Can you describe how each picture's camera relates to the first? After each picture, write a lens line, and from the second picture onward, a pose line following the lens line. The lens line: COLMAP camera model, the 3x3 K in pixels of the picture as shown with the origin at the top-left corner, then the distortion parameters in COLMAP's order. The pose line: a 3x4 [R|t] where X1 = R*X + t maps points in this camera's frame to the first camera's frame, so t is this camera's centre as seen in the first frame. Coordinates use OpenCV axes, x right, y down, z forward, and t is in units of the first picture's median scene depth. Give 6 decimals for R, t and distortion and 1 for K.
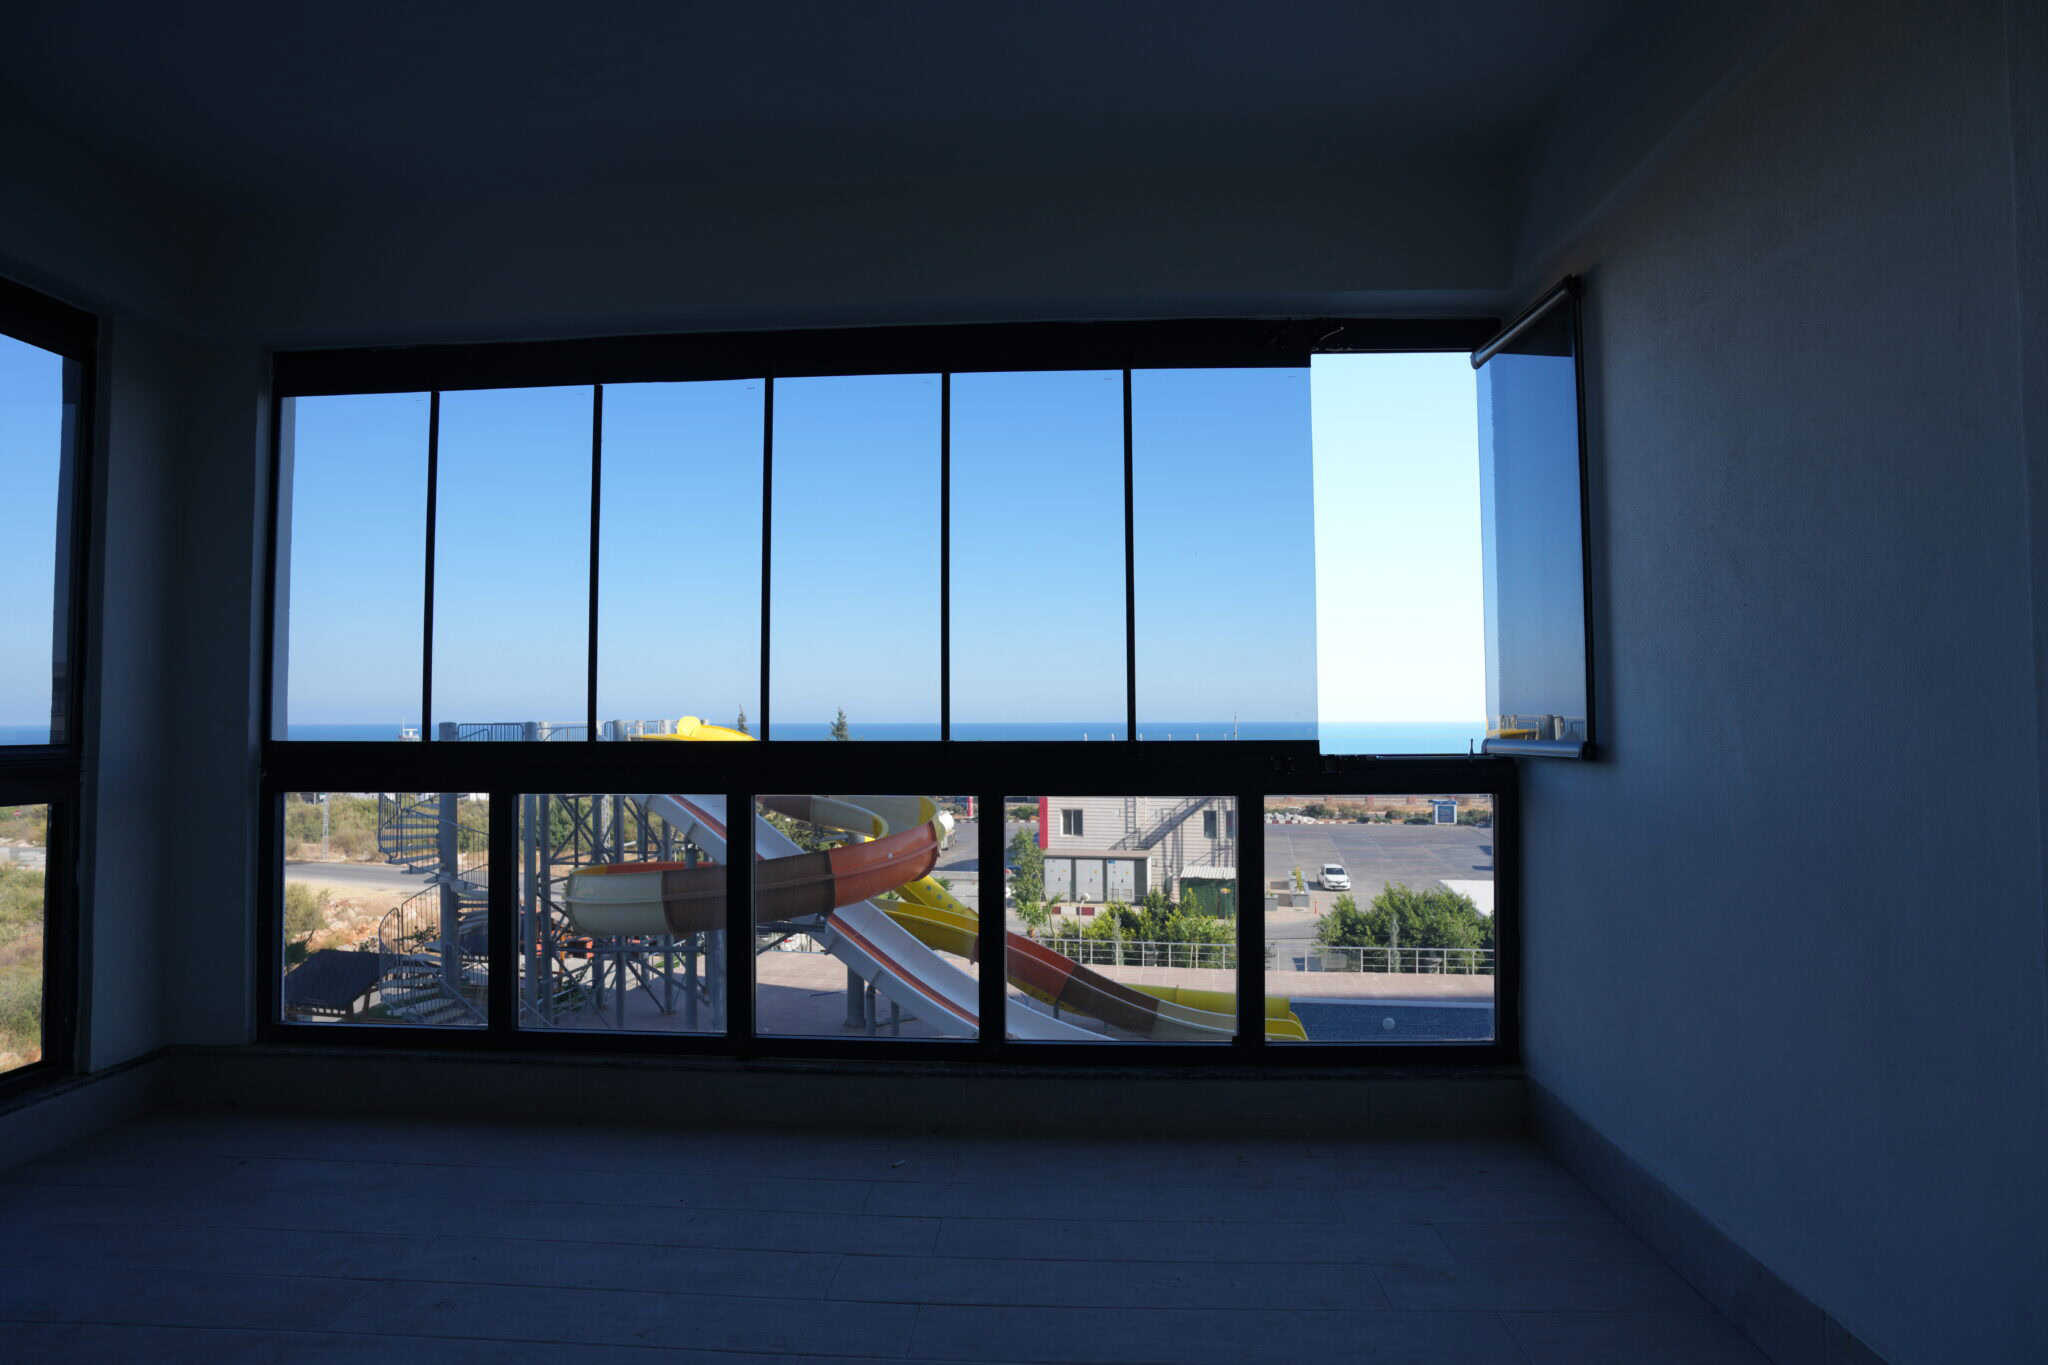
lens RADIAL K [[995.3, 0, 1020.3], [0, 995.3, 677.2], [0, 0, 1]] dist [-0.081737, 0.036593]
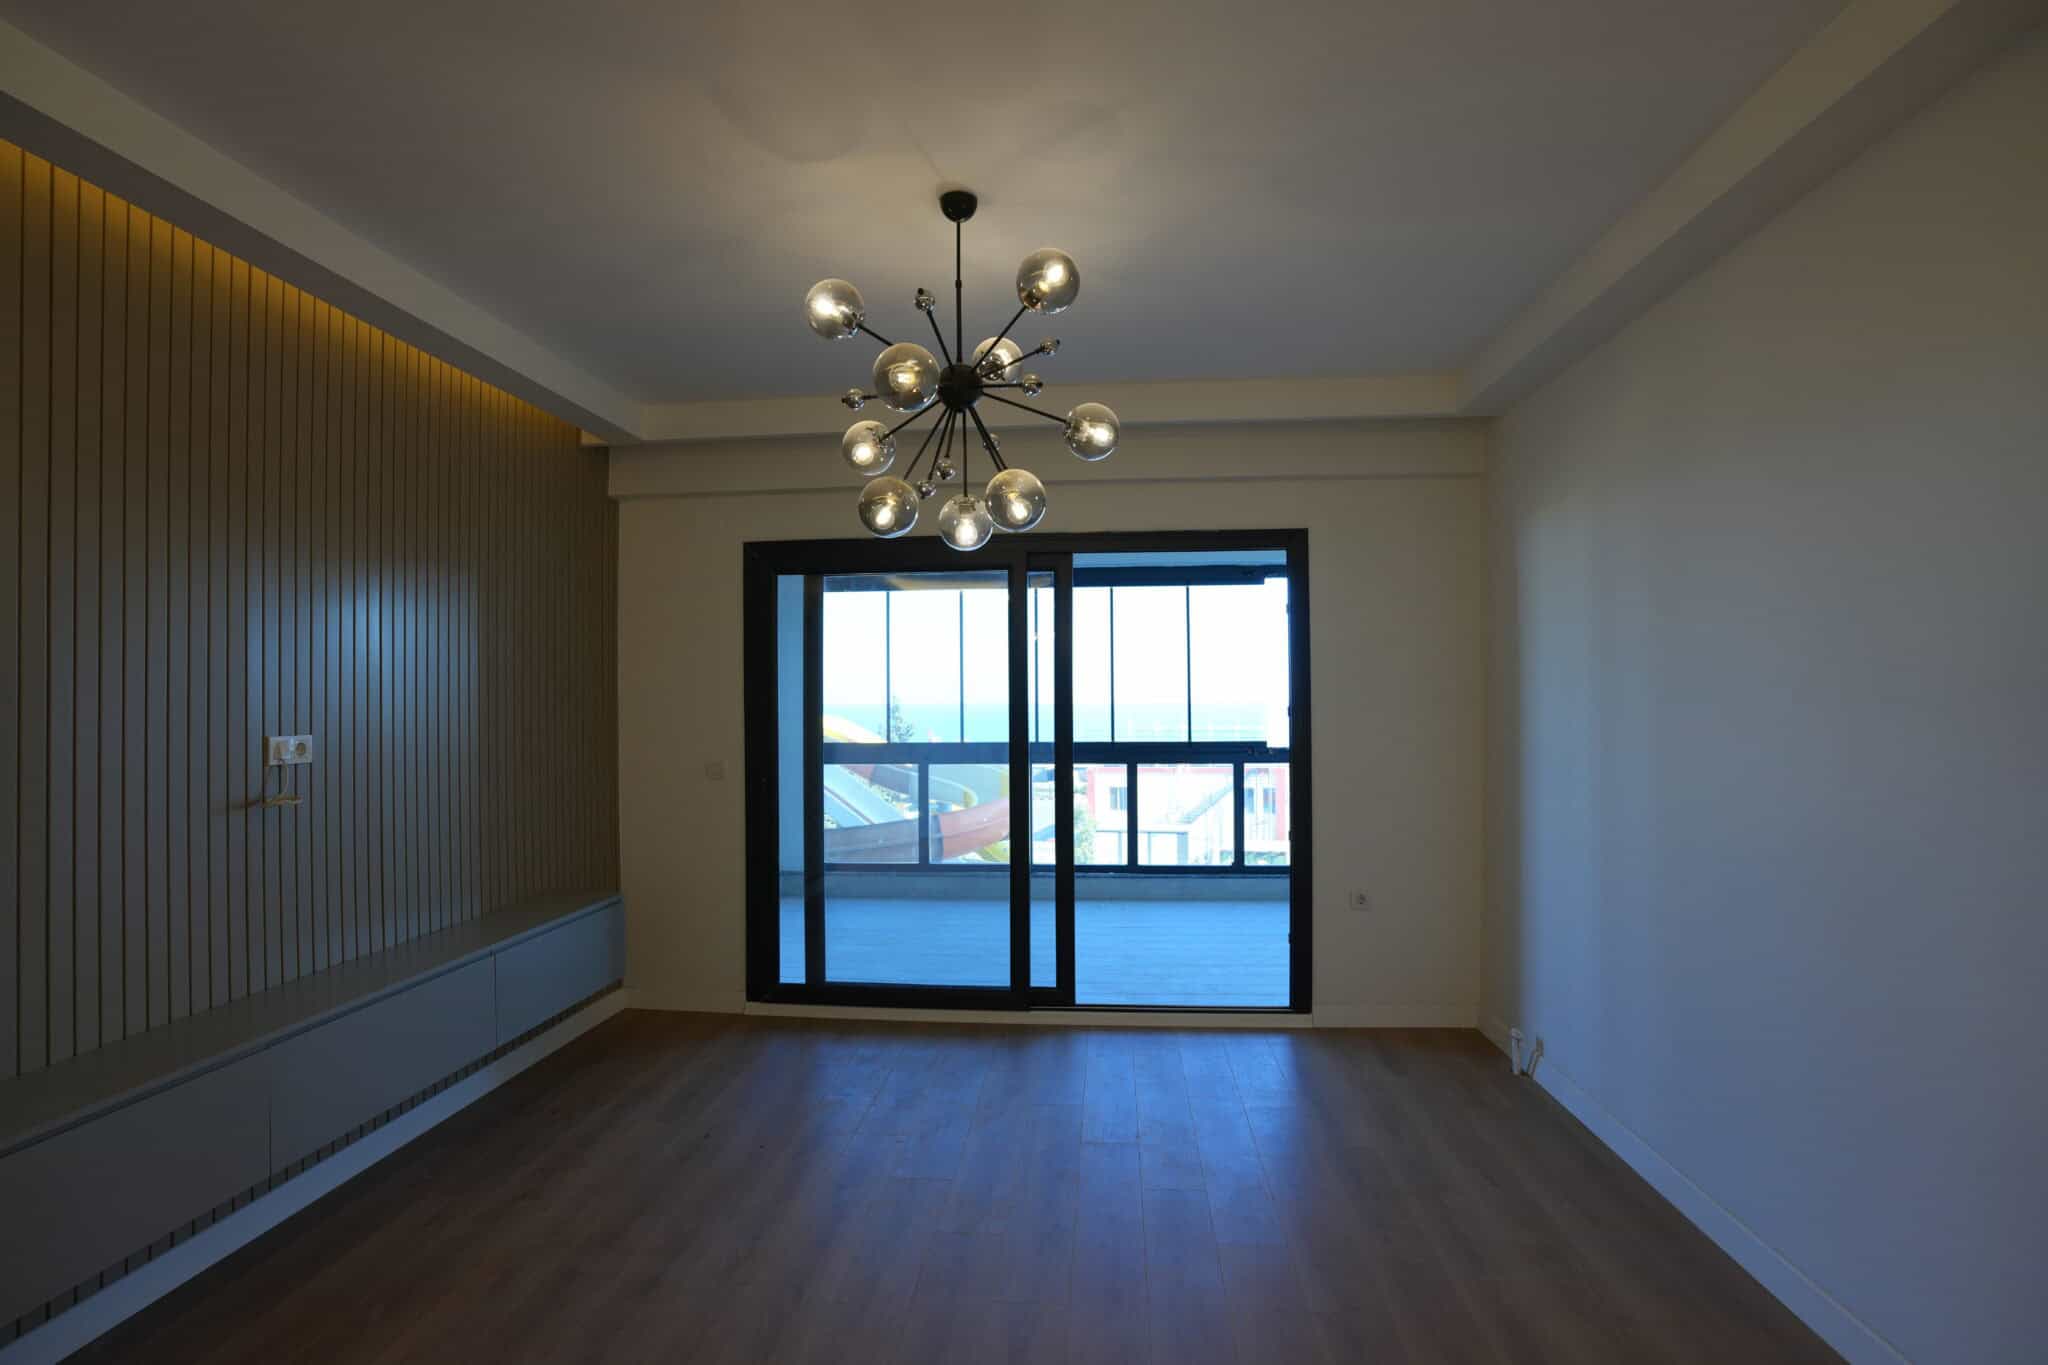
lens RADIAL K [[995.3, 0, 1020.3], [0, 995.3, 677.2], [0, 0, 1]] dist [-0.081737, 0.036593]
pose [[0.999156, -0.004687, -0.040808, -0.033117], [0.005518, 0.999779, 0.020269, -0.024046], [0.040704, -0.020477, 0.998961, -0.240317]]
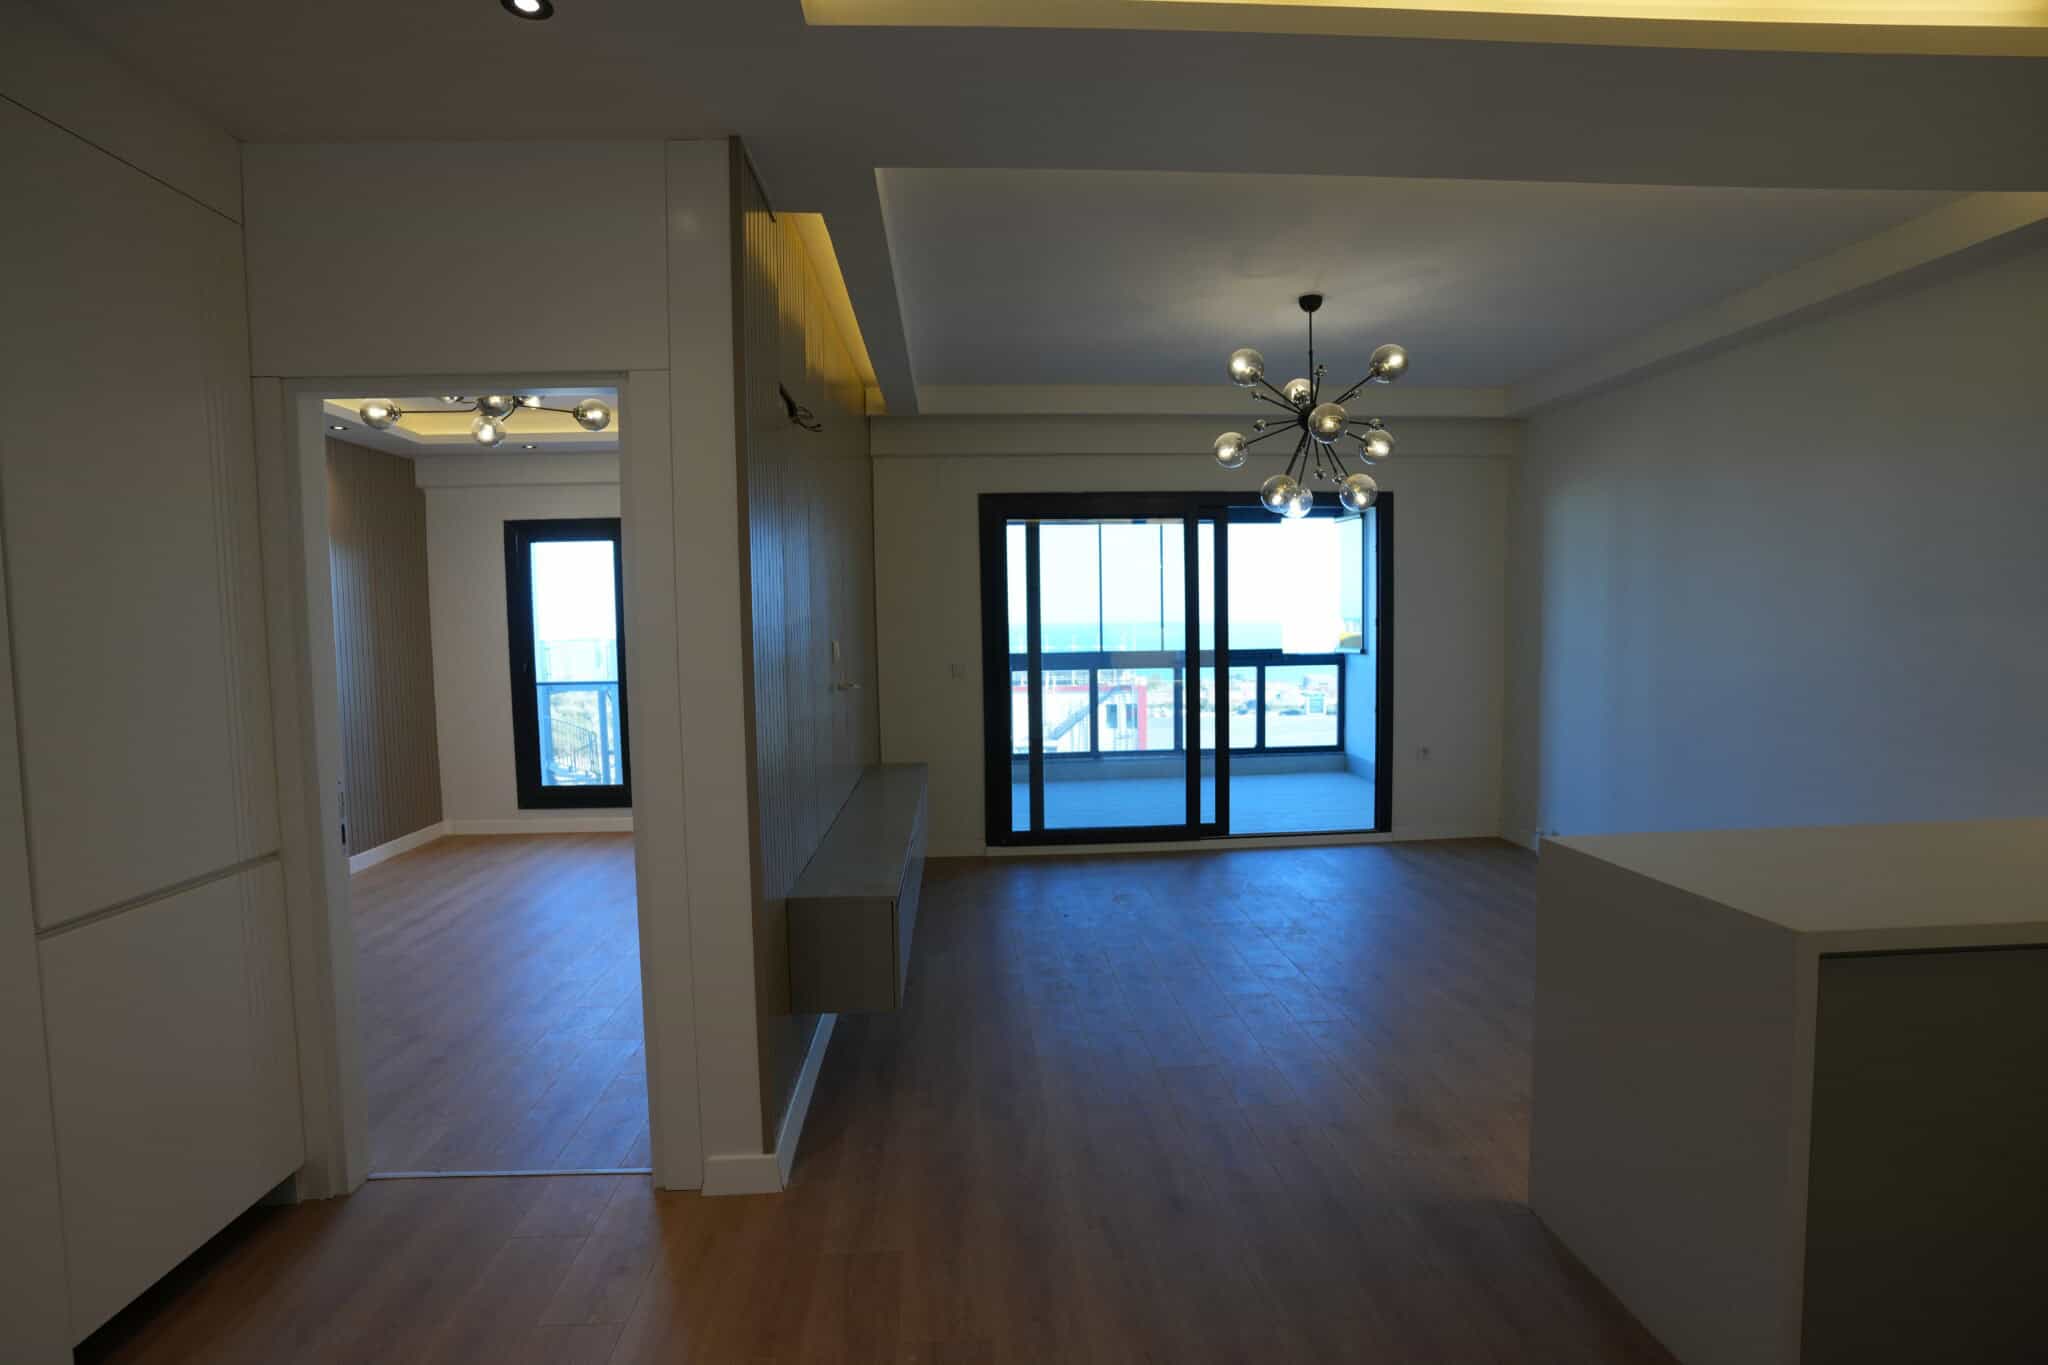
lens RADIAL K [[995.3, 0, 1020.3], [0, 995.3, 677.2], [0, 0, 1]] dist [-0.081737, 0.036593]
pose [[0.993043, -0.019956, 0.116045, -0.143429], [0.008368, 0.995003, 0.099495, -0.026385], [-0.117451, -0.097831, 0.988248, -0.322617]]
